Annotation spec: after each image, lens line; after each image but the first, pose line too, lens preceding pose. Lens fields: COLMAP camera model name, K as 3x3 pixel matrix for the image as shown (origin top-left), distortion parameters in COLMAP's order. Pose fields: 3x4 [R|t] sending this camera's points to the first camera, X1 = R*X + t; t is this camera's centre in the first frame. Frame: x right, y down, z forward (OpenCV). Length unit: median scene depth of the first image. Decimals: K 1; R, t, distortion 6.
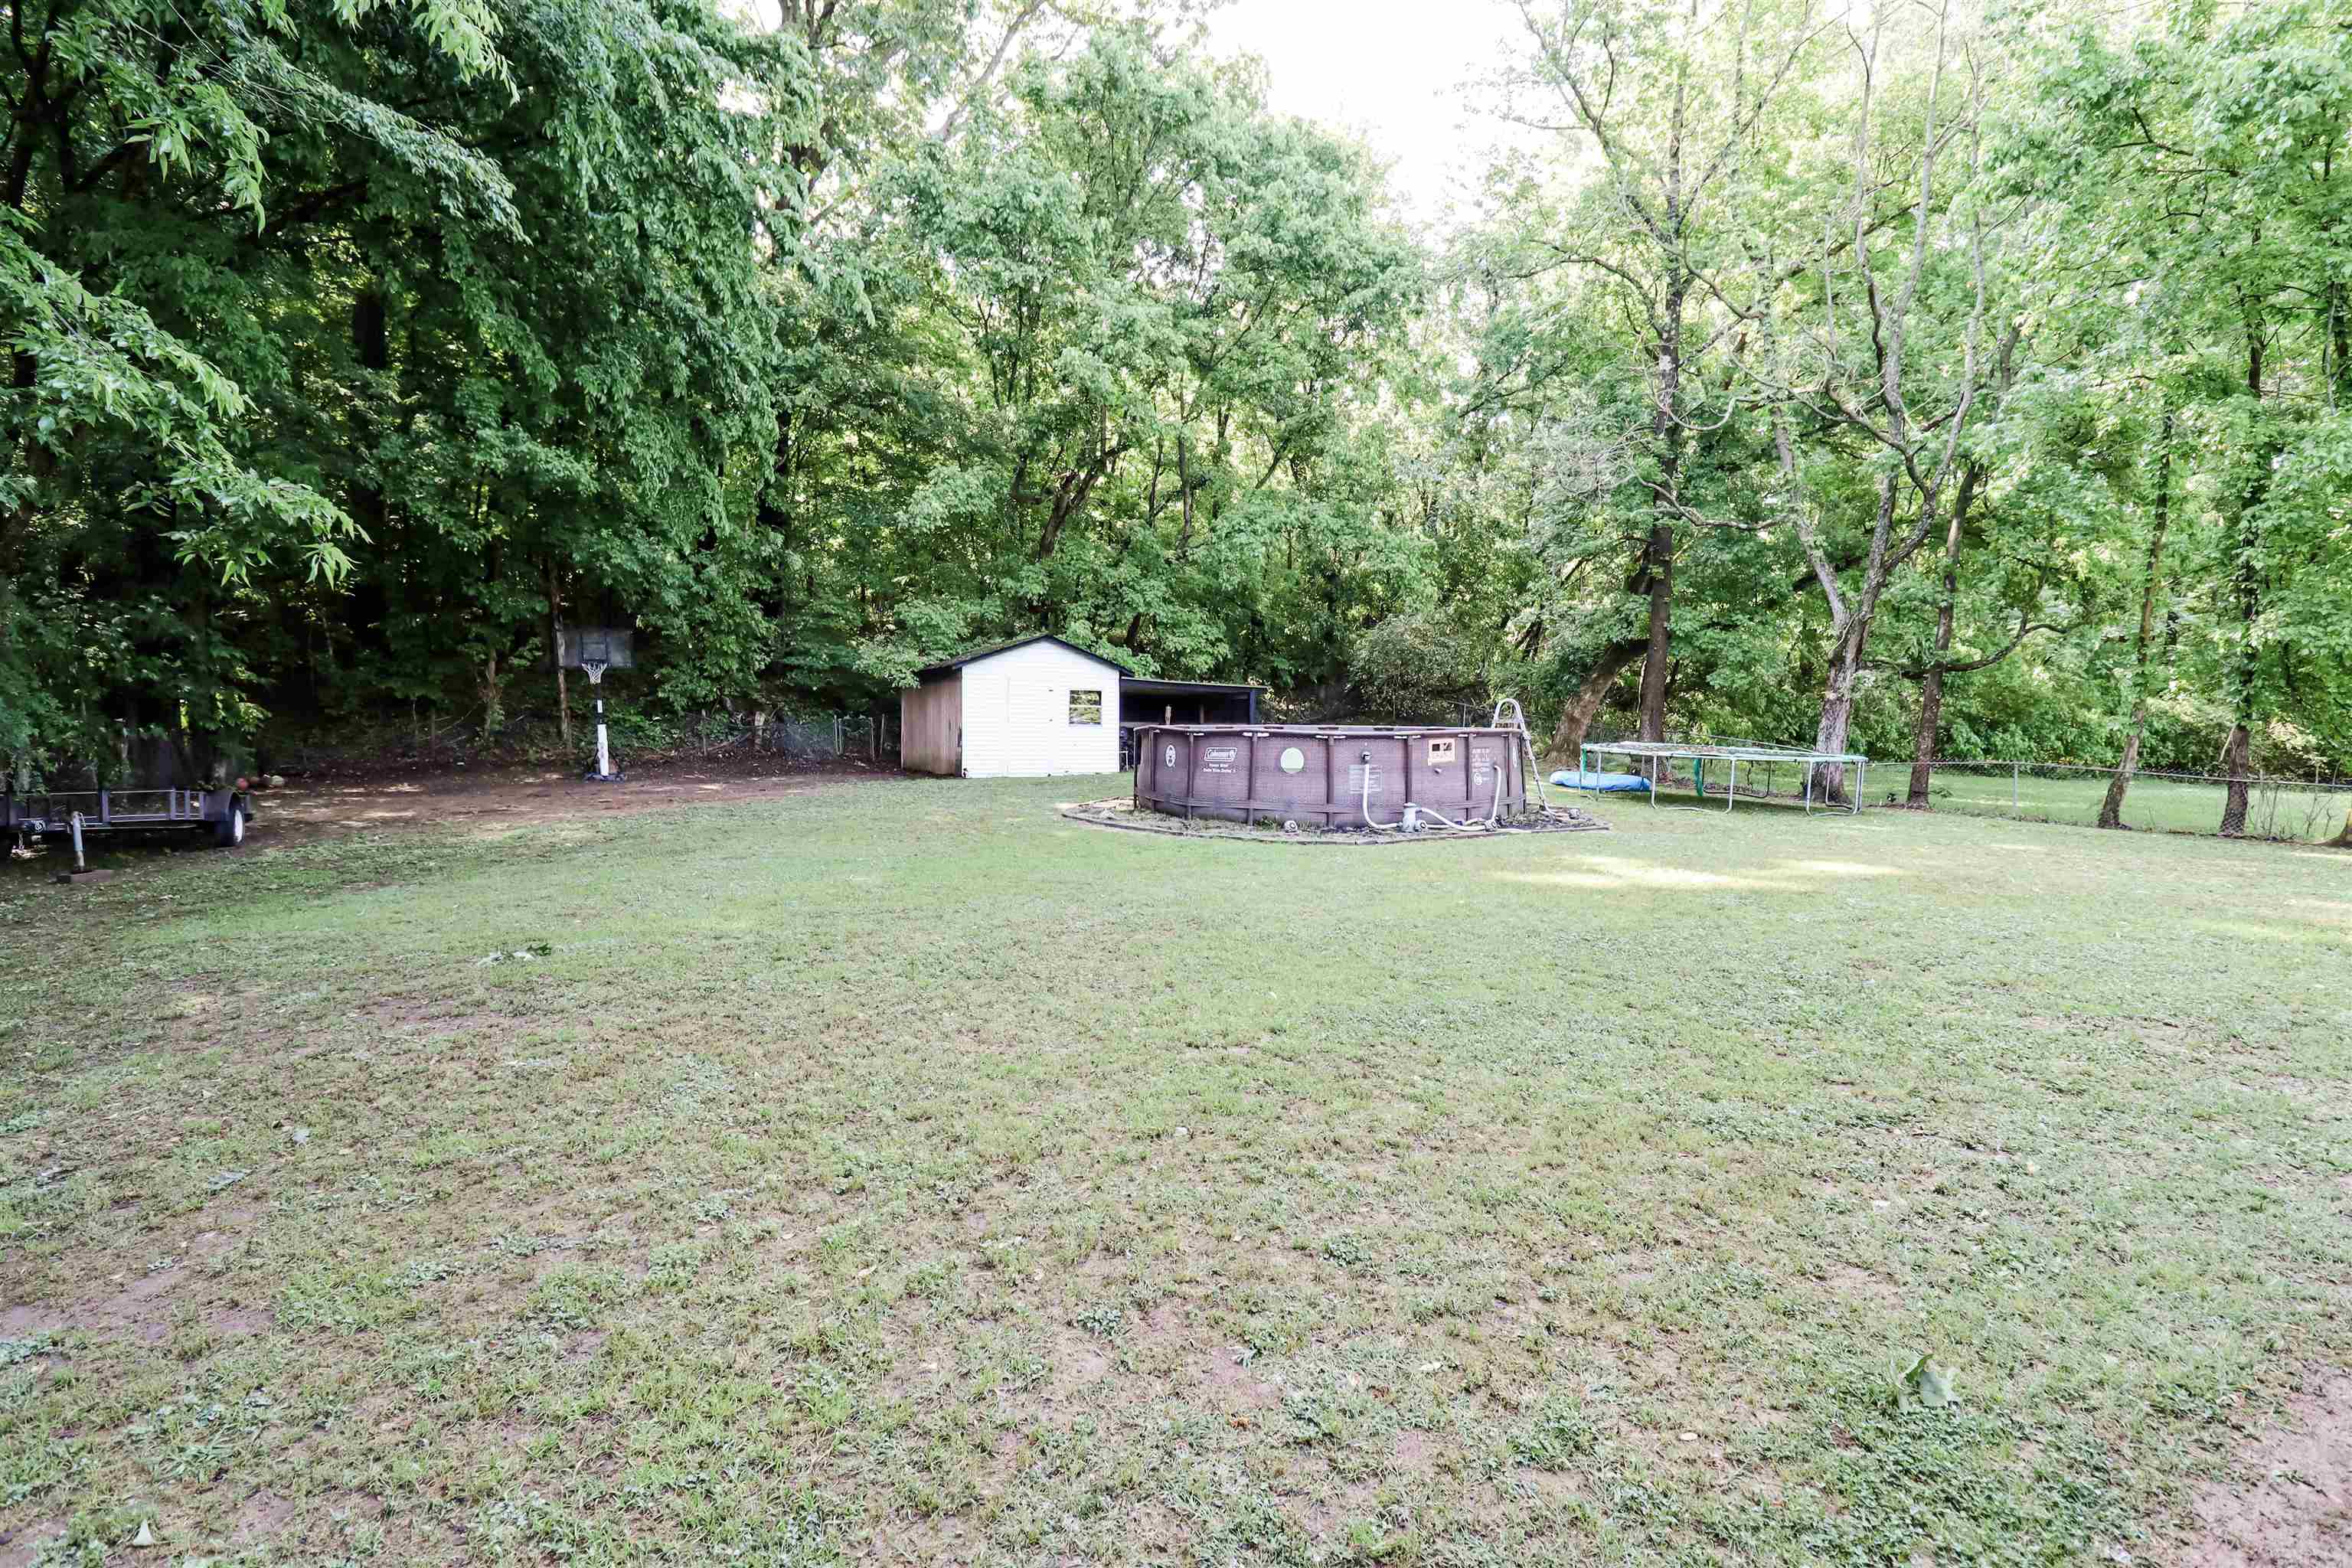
lens RADIAL K [[1109.7, 0, 1201.9], [0, 1109.7, 769.6], [0, 0, 1]] dist [0.003629, -0.014033]
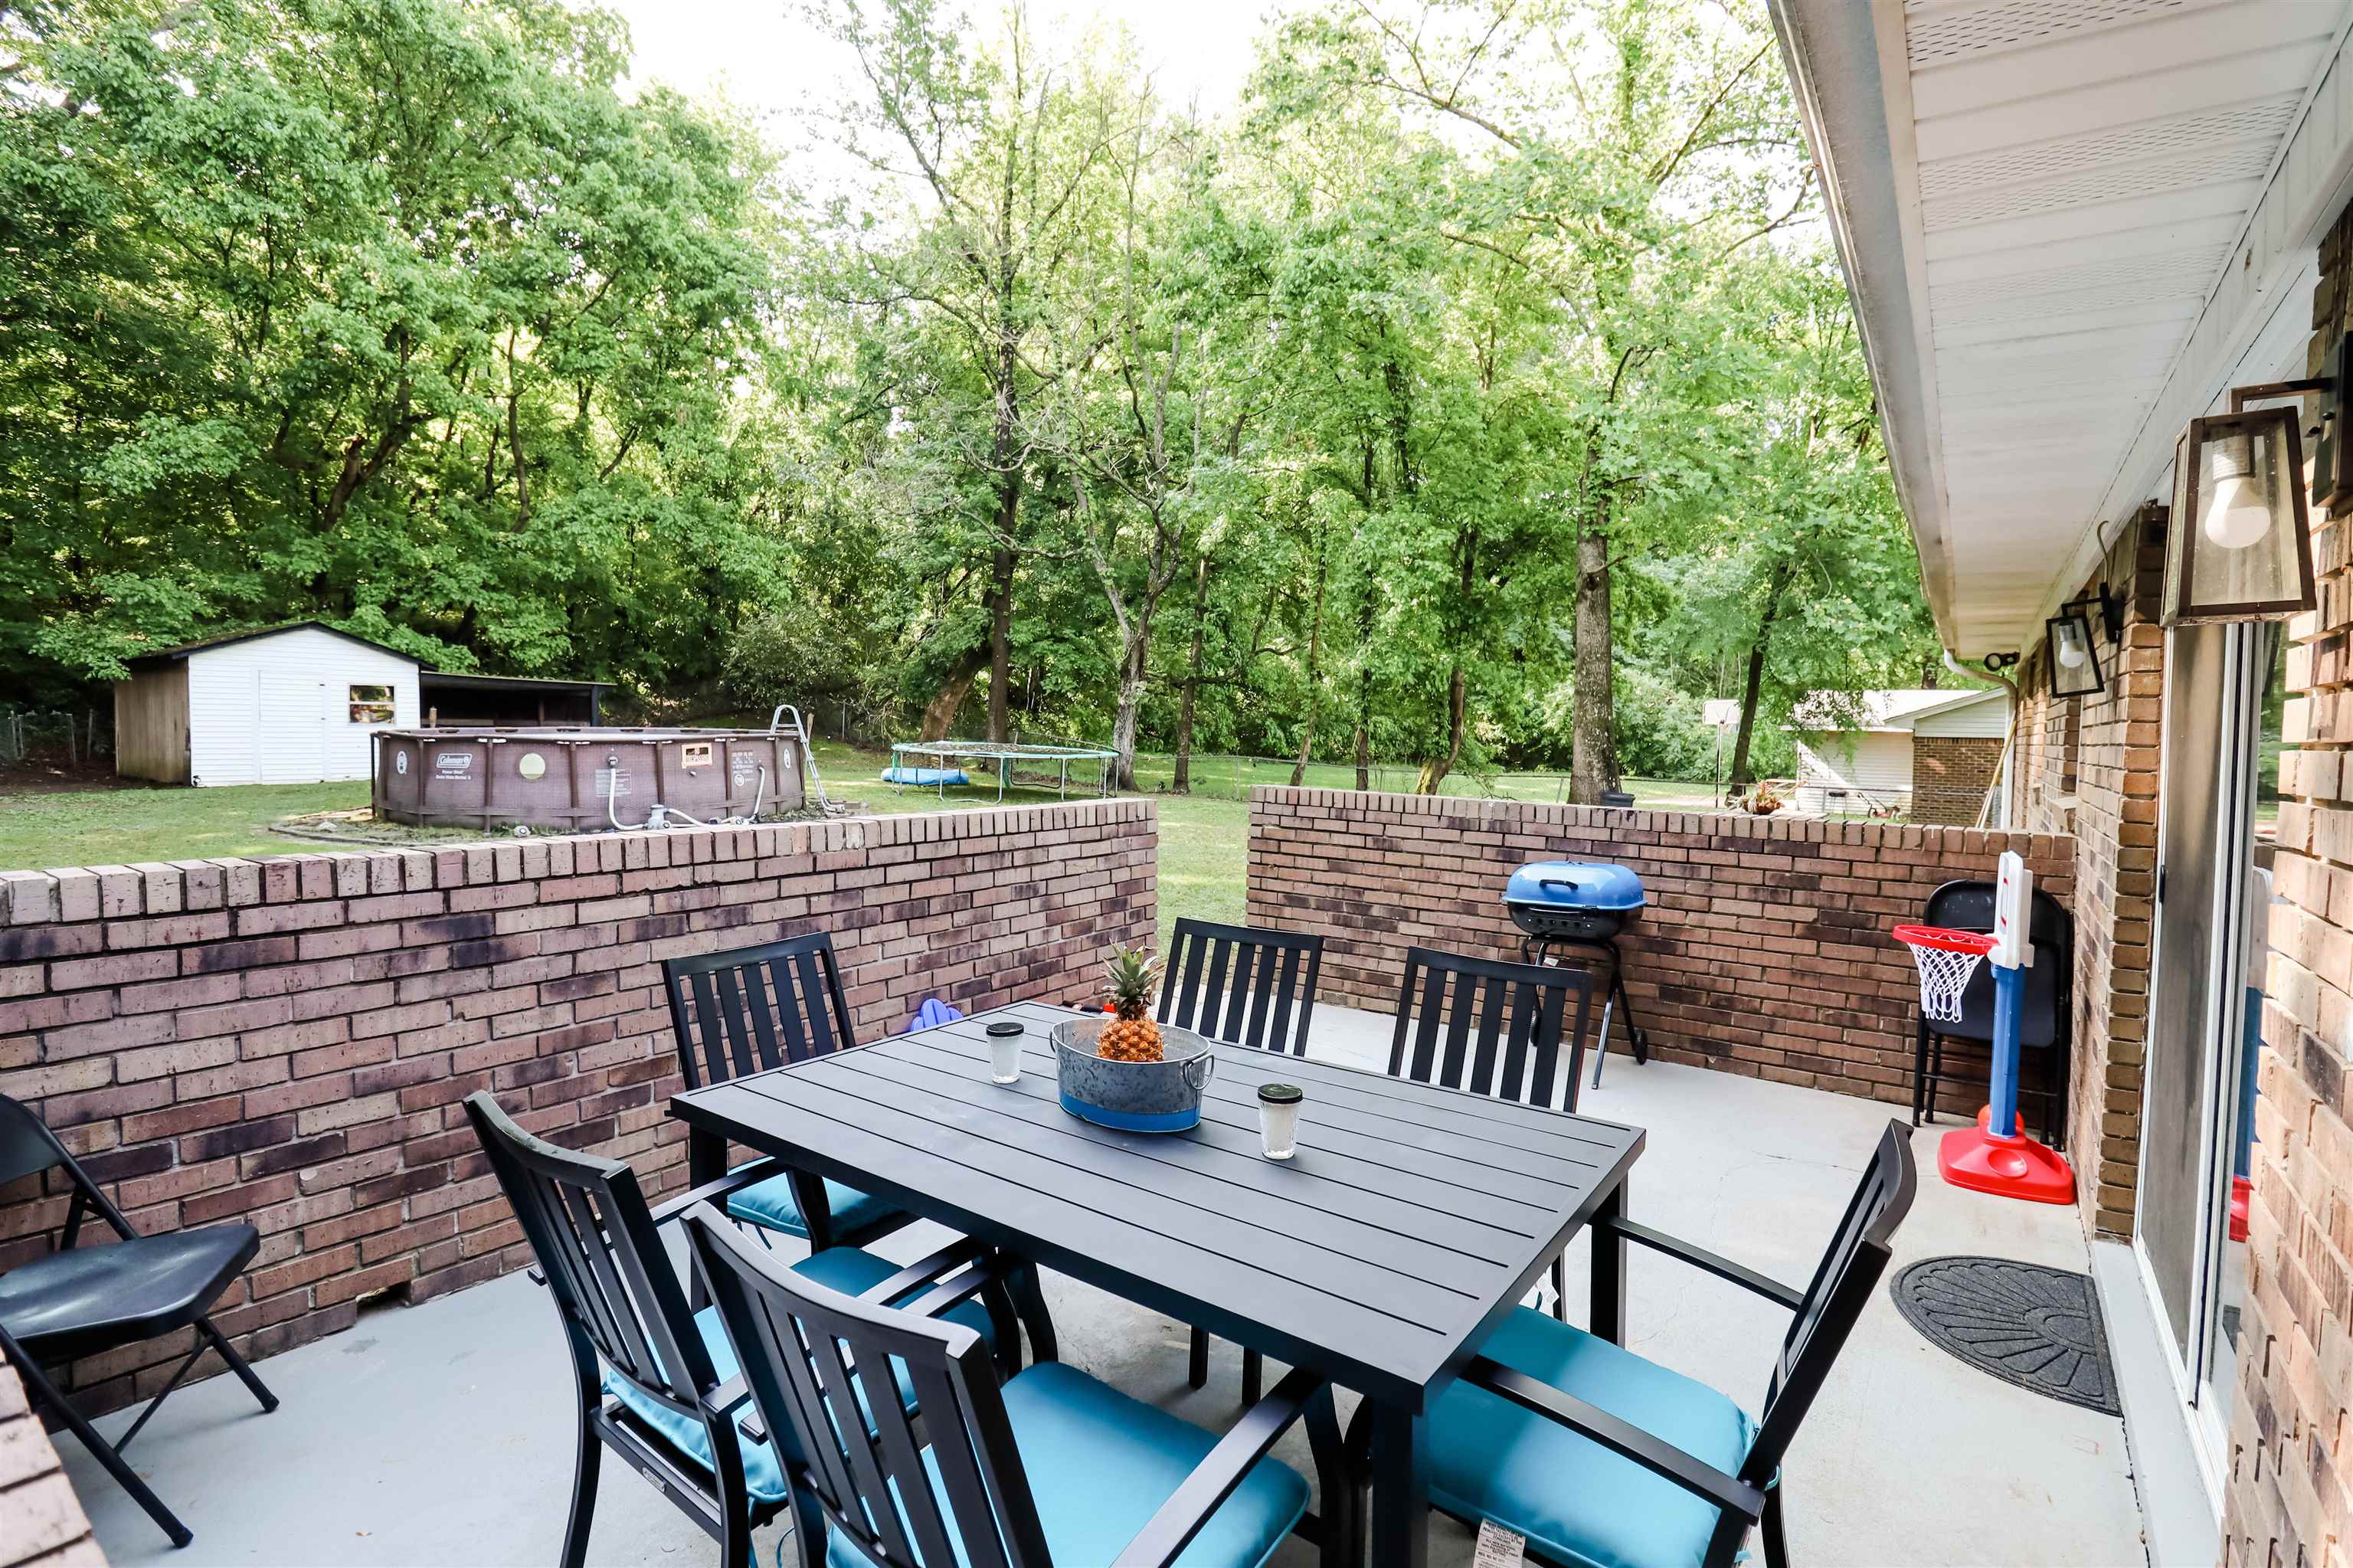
lens RADIAL K [[1092.2, 0, 1174.8], [0, 1092.2, 772.7], [0, 0, 1]] dist [0.001868, -0.013259]
pose [[0.892242, -0.017651, 0.451213, 0.072378], [0.013470, 0.999831, 0.012477, -0.003136], [-0.451357, -0.005055, 0.892329, -0.070980]]
